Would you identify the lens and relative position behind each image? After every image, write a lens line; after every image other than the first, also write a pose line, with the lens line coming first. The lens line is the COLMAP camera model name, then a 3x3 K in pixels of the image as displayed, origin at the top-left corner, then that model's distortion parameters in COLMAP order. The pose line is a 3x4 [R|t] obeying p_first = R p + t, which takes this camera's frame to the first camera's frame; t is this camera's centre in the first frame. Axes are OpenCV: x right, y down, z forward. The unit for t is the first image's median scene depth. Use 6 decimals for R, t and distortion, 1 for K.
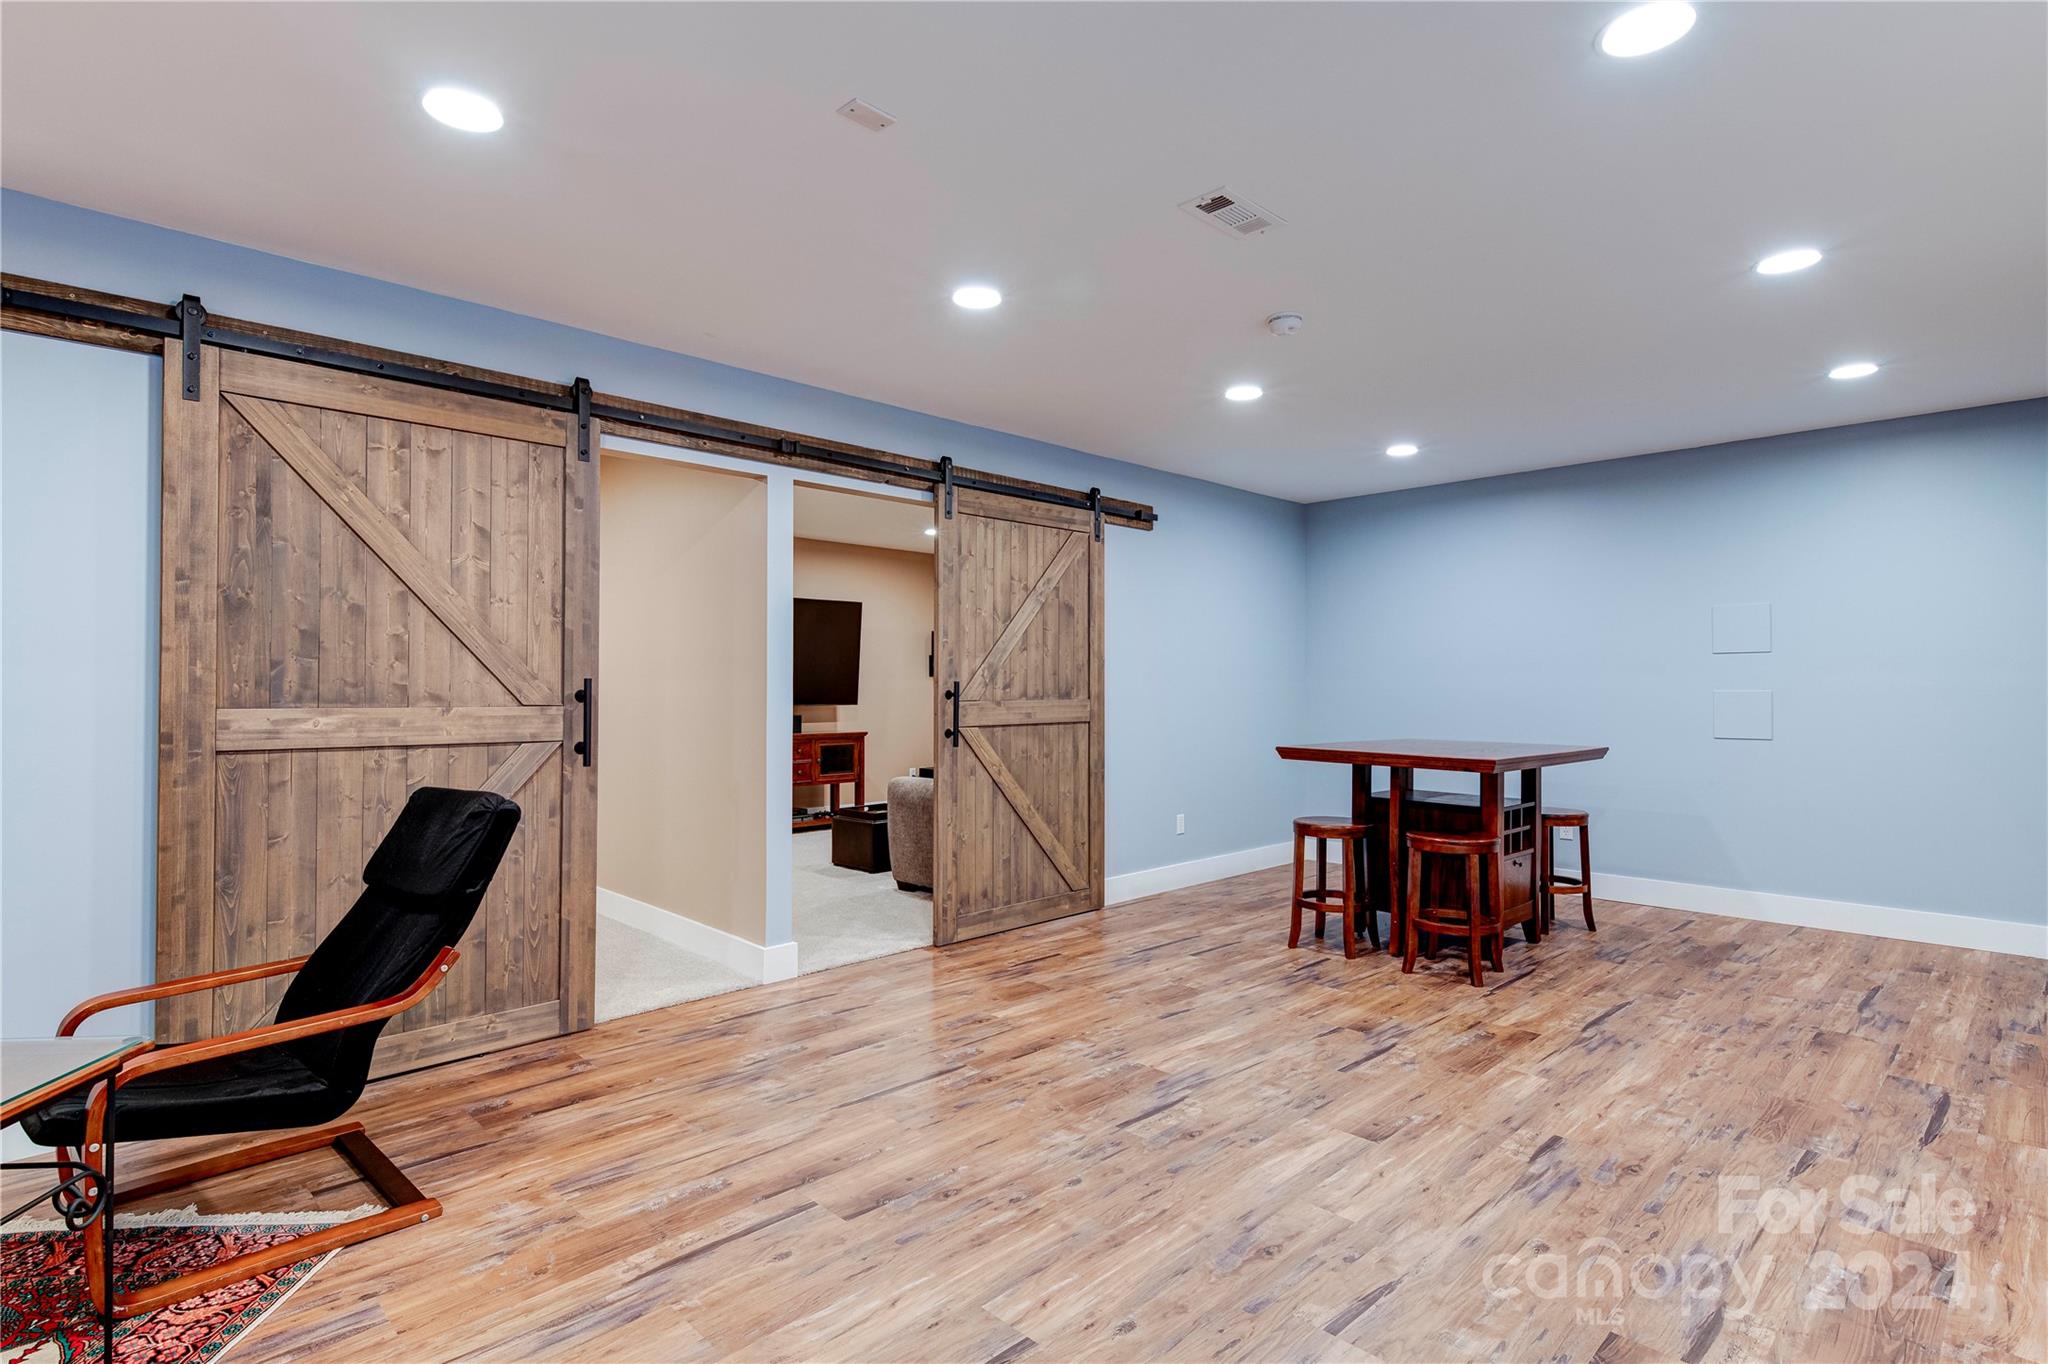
lens RADIAL K [[1019.3, 0, 1028.8], [0, 1019.3, 674.1], [0, 0, 1]] dist [0.011798, -0.001274]
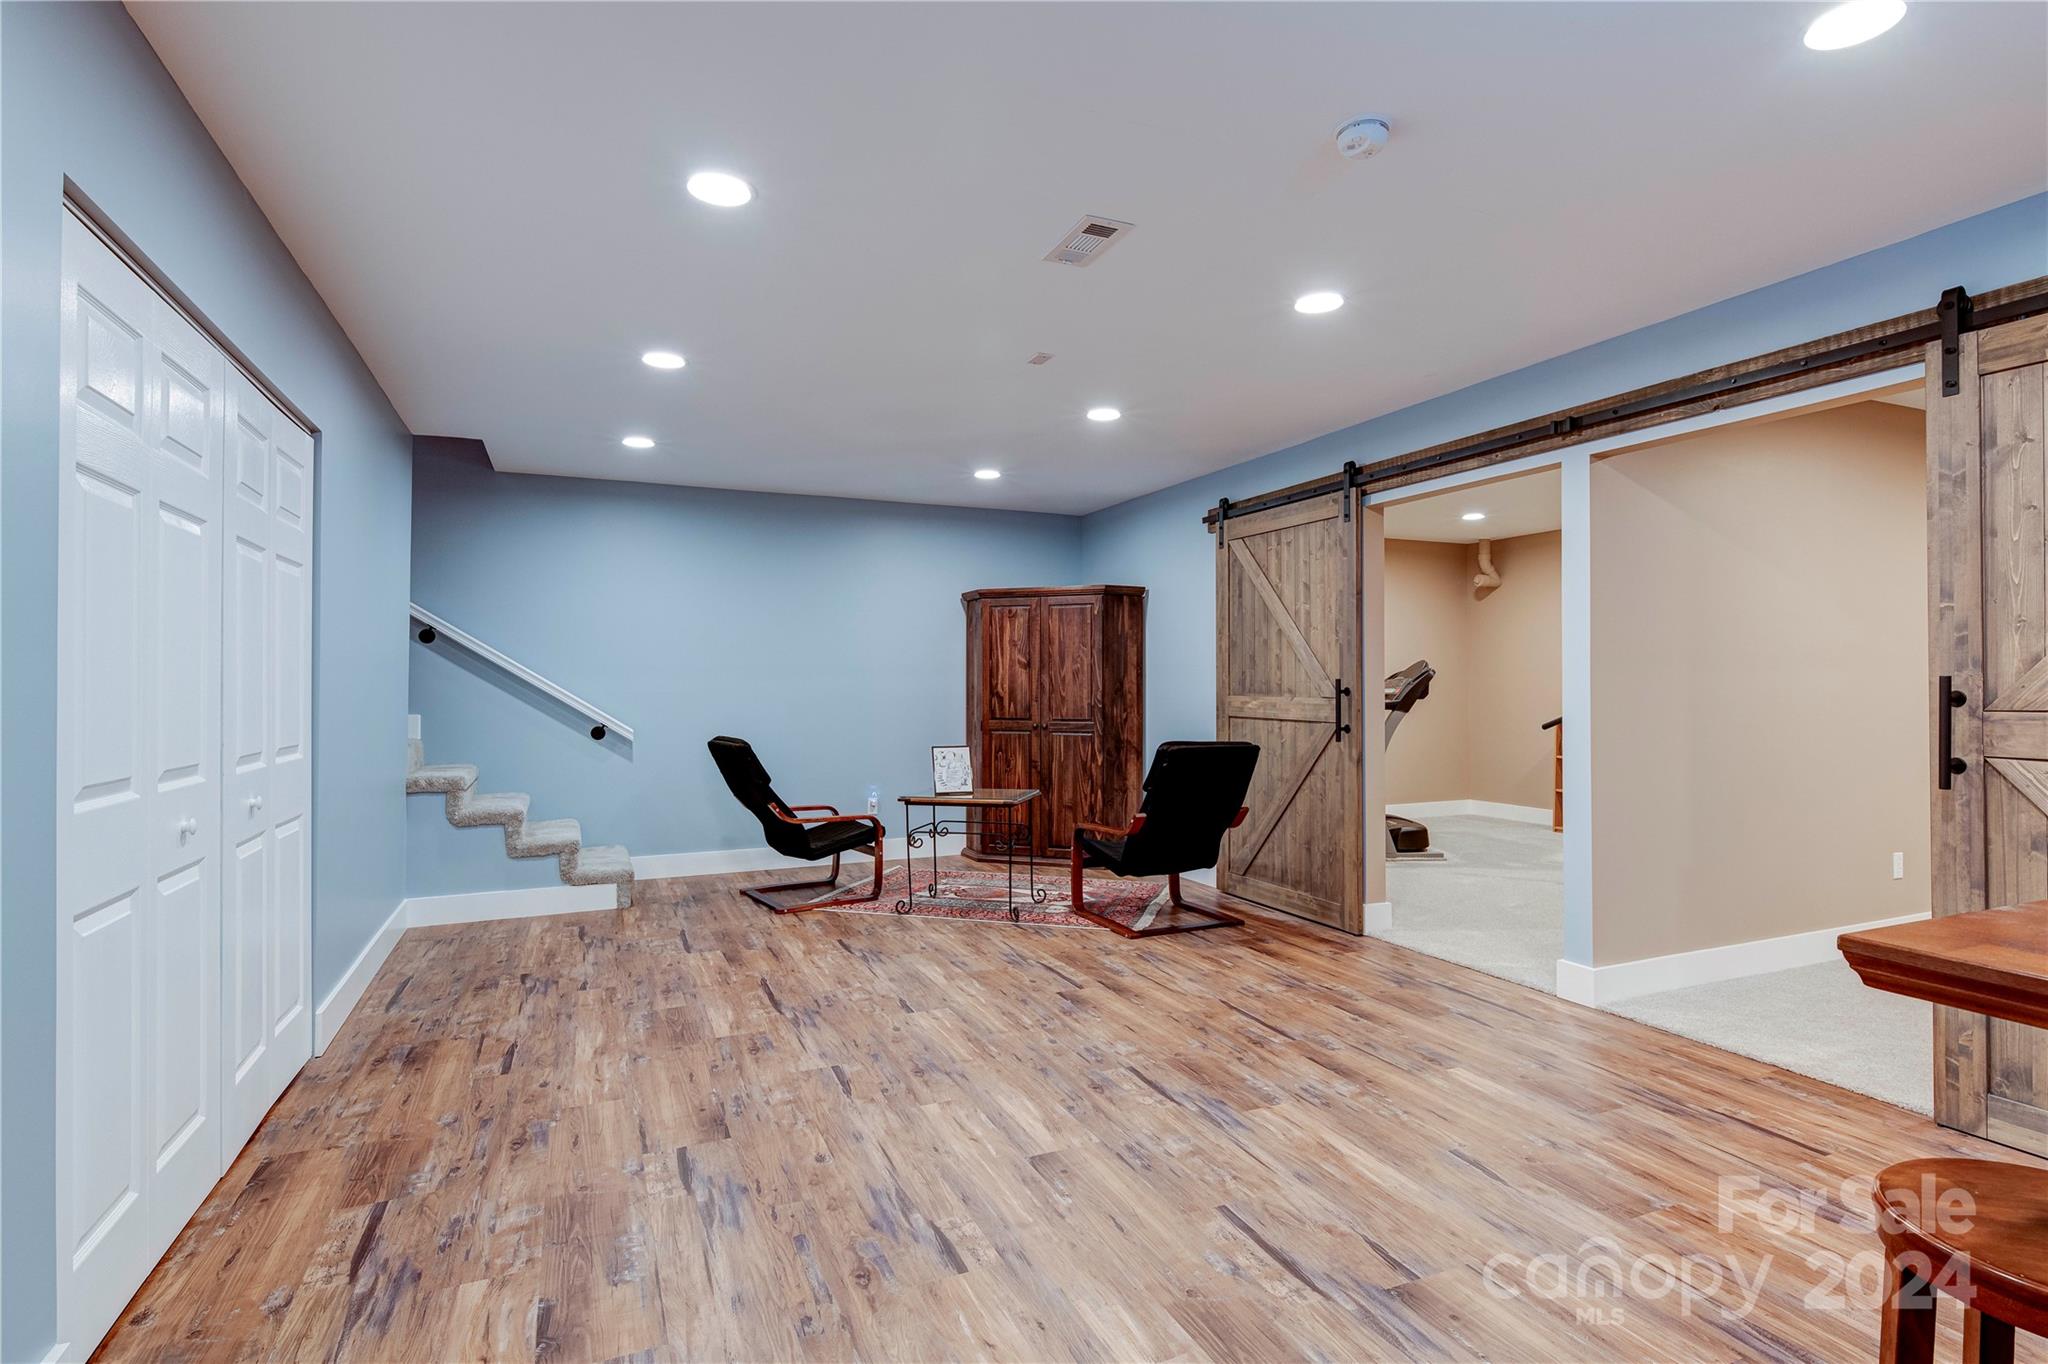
lens RADIAL K [[1019.3, 0, 1028.8], [0, 1019.3, 674.1], [0, 0, 1]] dist [0.011798, -0.001274]
pose [[-0.364010, -0.010085, -0.931341, 1.045045], [0.011838, 0.999811, -0.015453, 0.014502], [0.931320, -0.016650, -0.363821, 1.144352]]
